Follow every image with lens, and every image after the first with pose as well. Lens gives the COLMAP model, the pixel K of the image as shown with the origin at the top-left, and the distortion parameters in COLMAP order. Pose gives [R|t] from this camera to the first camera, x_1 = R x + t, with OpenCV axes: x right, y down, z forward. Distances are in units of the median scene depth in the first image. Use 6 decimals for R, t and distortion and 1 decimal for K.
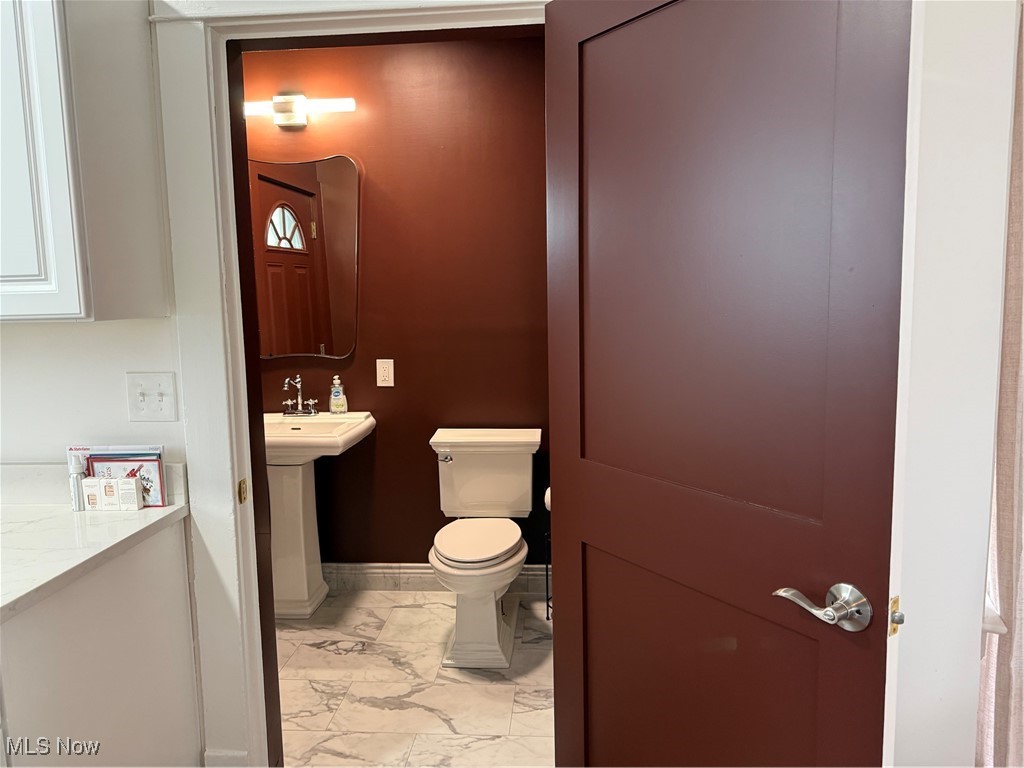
lens RADIAL K [[716.3, 0, 511.0], [0, 716.3, 379.6], [0, 0, 1]] dist [0.135182, -0.208326]
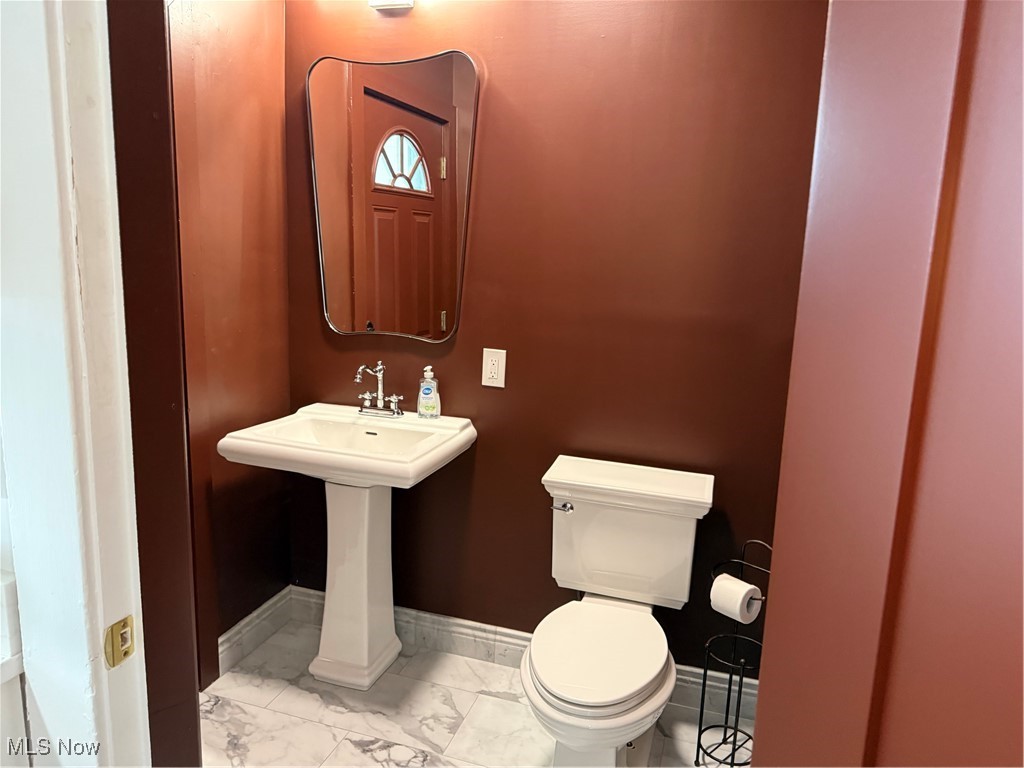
lens RADIAL K [[720.4, 0, 515.9], [0, 720.4, 380.7], [0, 0, 1]] dist [0.146230, -0.268418]
pose [[0.972891, 0.094468, -0.211087, -0.001842], [-0.081411, 0.994238, 0.069734, -0.049617], [0.216459, -0.050659, 0.974977, 0.314512]]
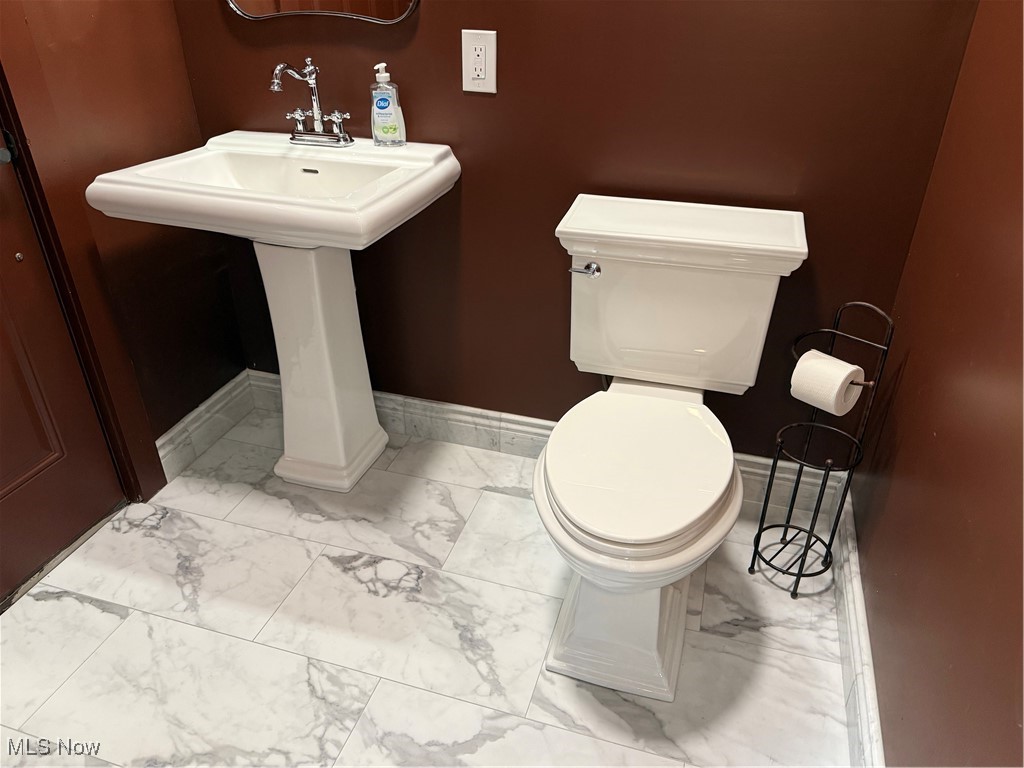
lens RADIAL K [[720.4, 0, 515.9], [0, 720.4, 380.7], [0, 0, 1]] dist [0.146230, -0.268418]
pose [[0.975531, 0.125586, -0.180463, -0.038791], [-0.044057, 0.915818, 0.399169, -0.010988], [0.215401, -0.381452, 0.898942, 0.503328]]
